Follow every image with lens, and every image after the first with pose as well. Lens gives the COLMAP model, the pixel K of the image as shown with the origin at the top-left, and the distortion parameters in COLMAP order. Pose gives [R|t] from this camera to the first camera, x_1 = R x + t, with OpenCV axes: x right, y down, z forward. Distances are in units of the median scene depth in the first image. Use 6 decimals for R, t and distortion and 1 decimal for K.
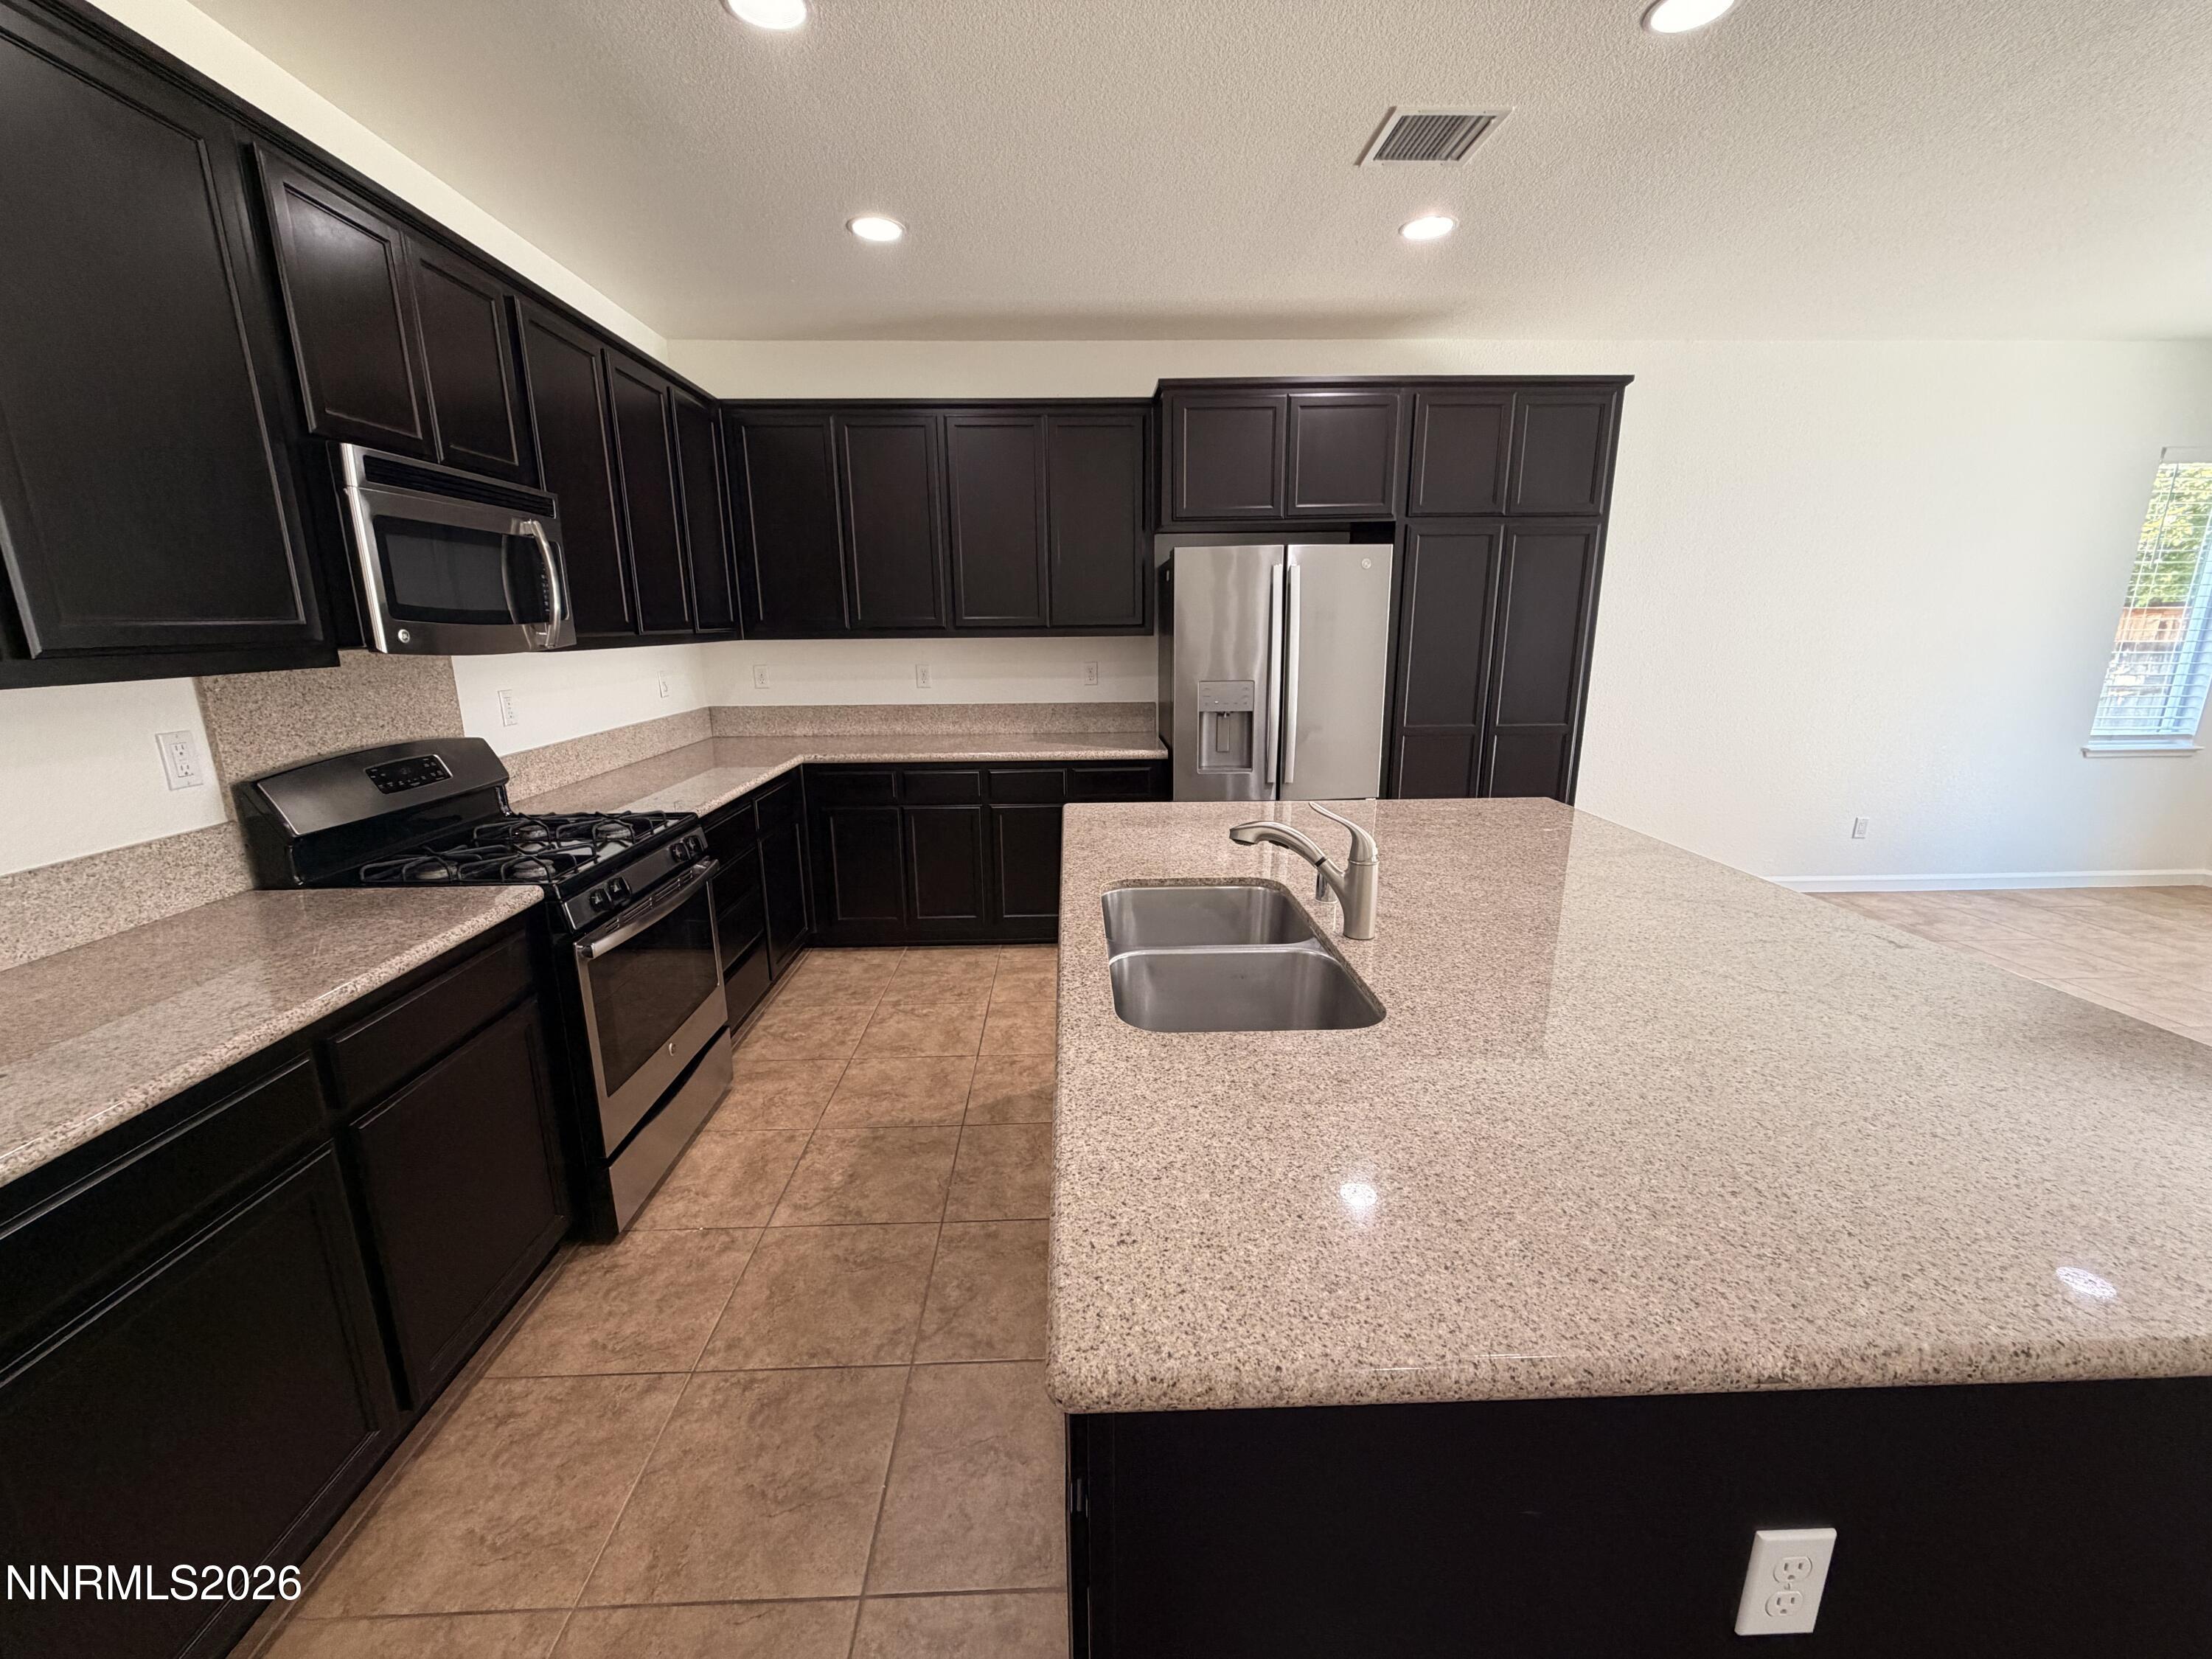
lens RADIAL K [[883.0, 0, 1098.7], [0, 883.0, 830.9], [0, 0, 1]] dist [0.001242, 0.000376]
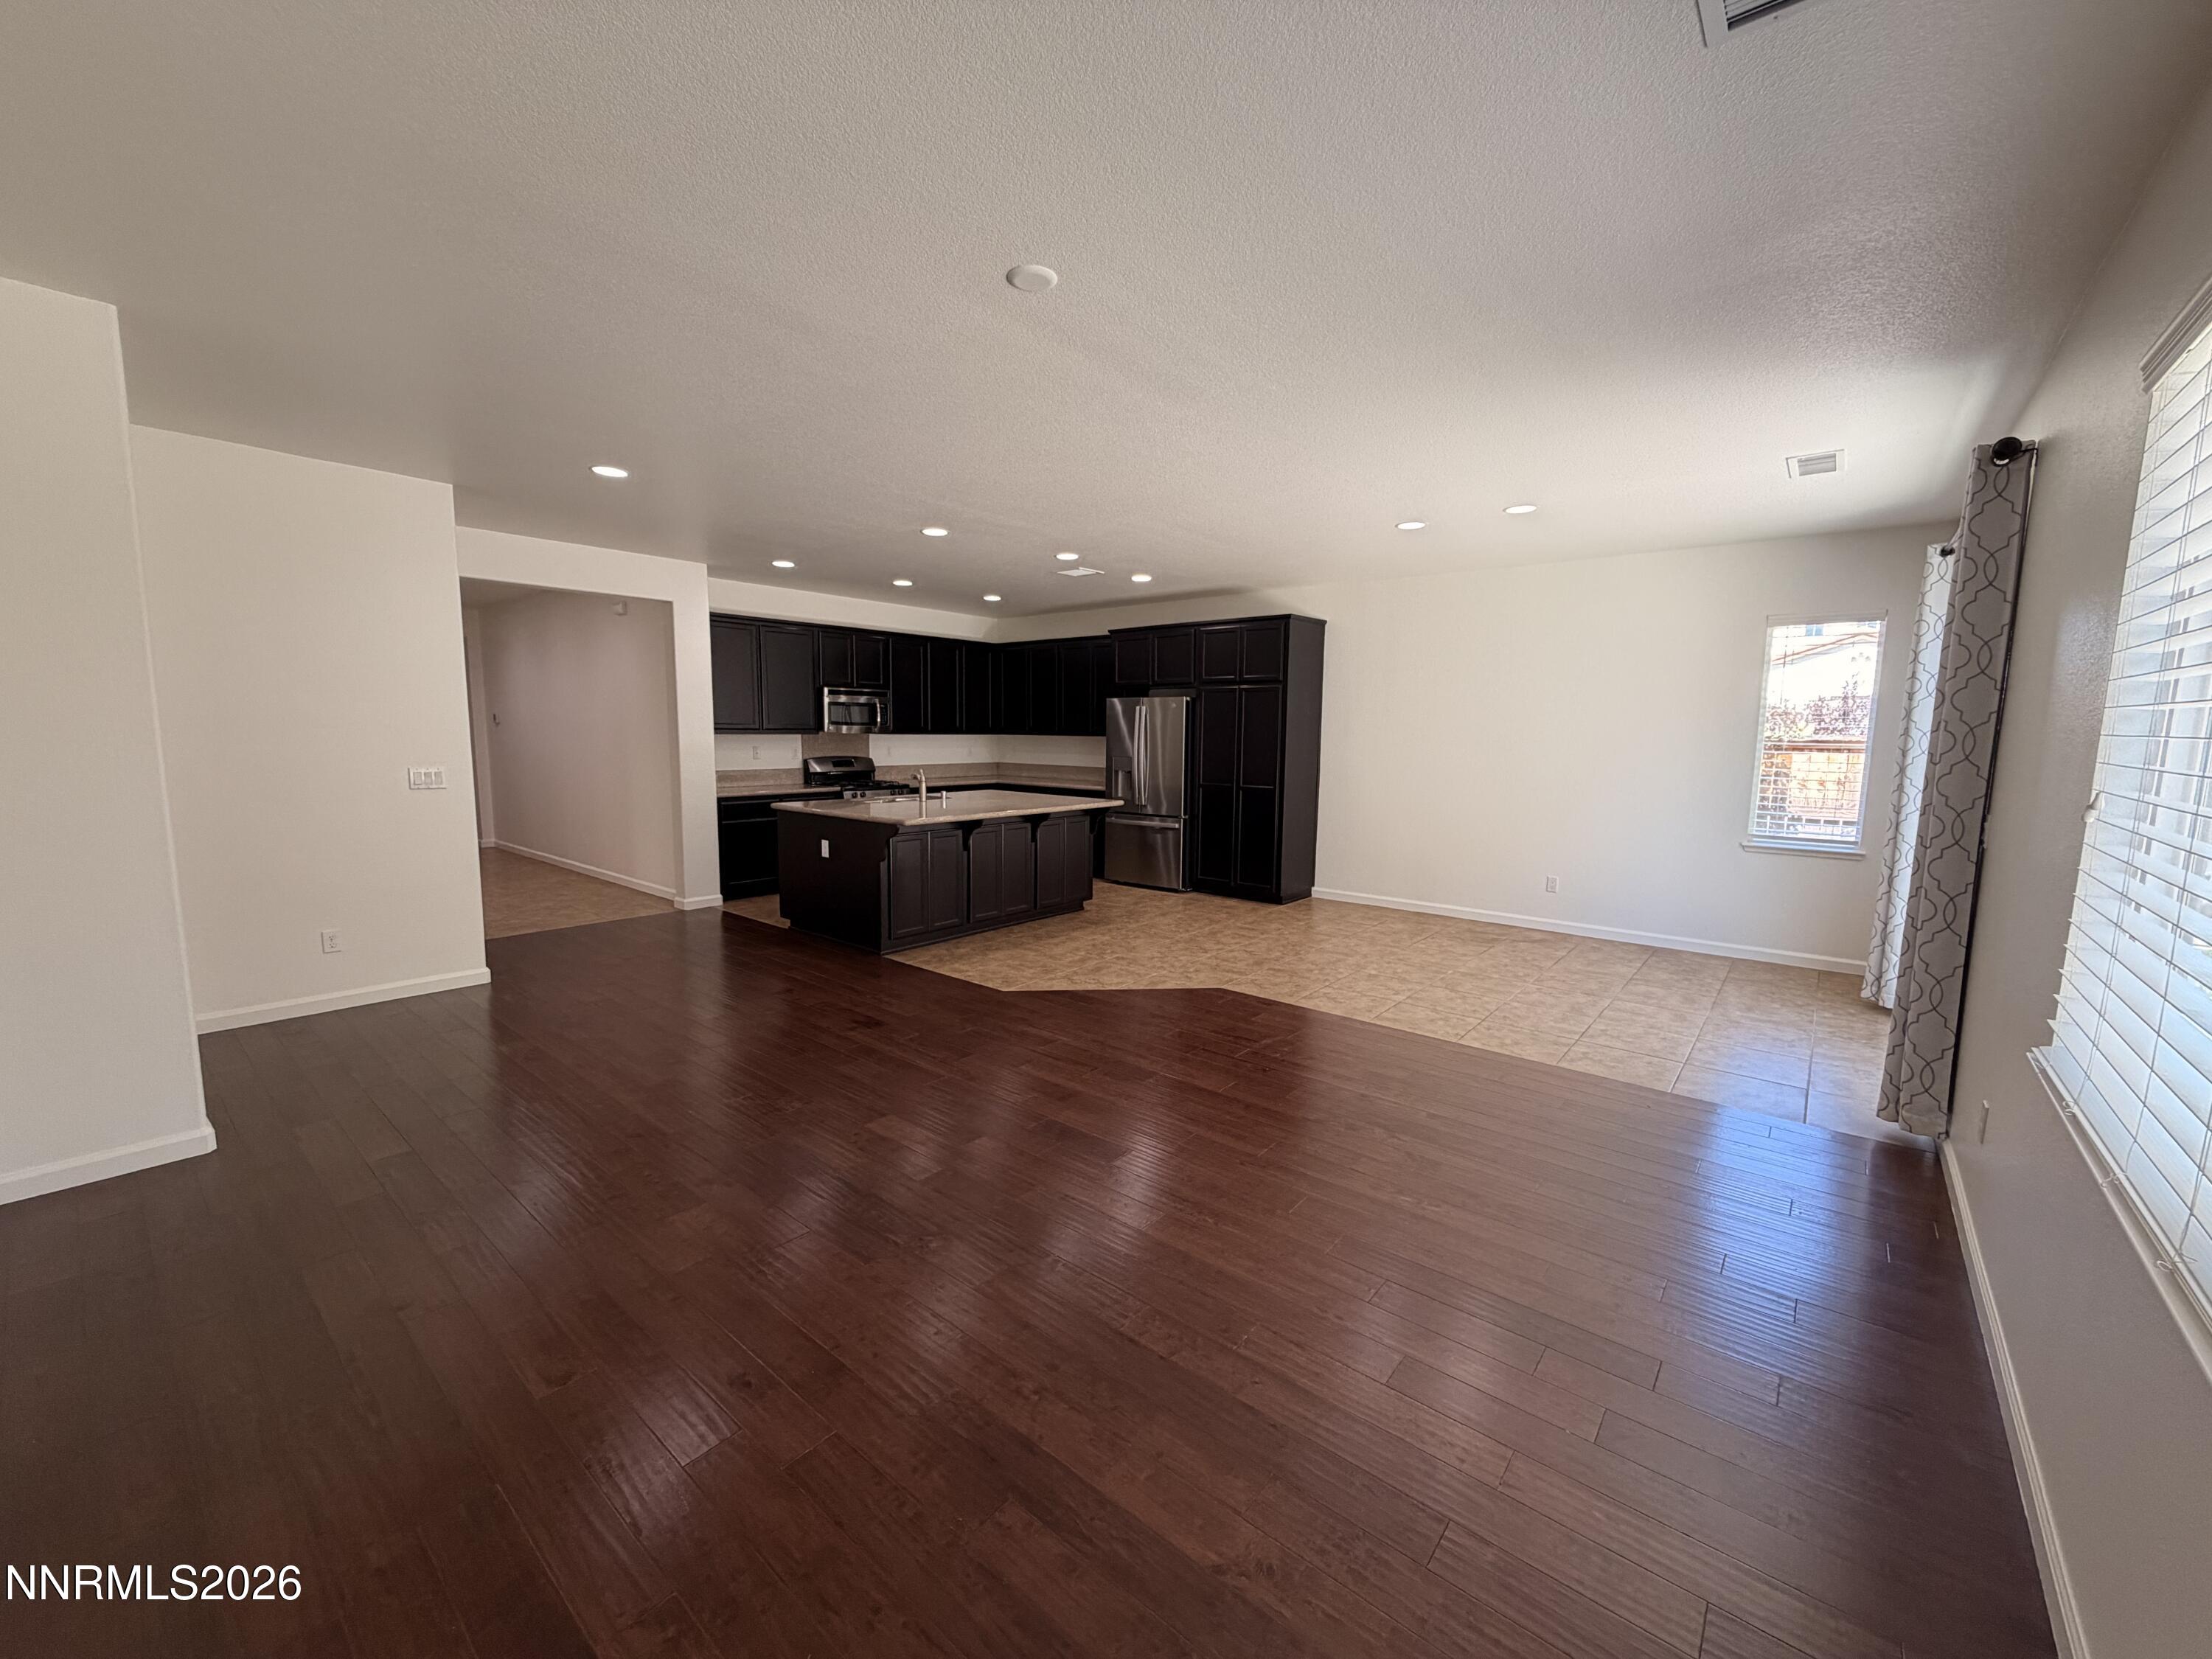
lens RADIAL K [[883.0, 0, 1098.7], [0, 883.0, 830.9], [0, 0, 1]] dist [0.001242, 0.000376]
pose [[0.750250, 0.102613, -0.653143, 3.089484], [-0.179927, 0.982286, -0.052354, 0.268227], [0.636201, 0.156797, 0.755423, -1.365769]]
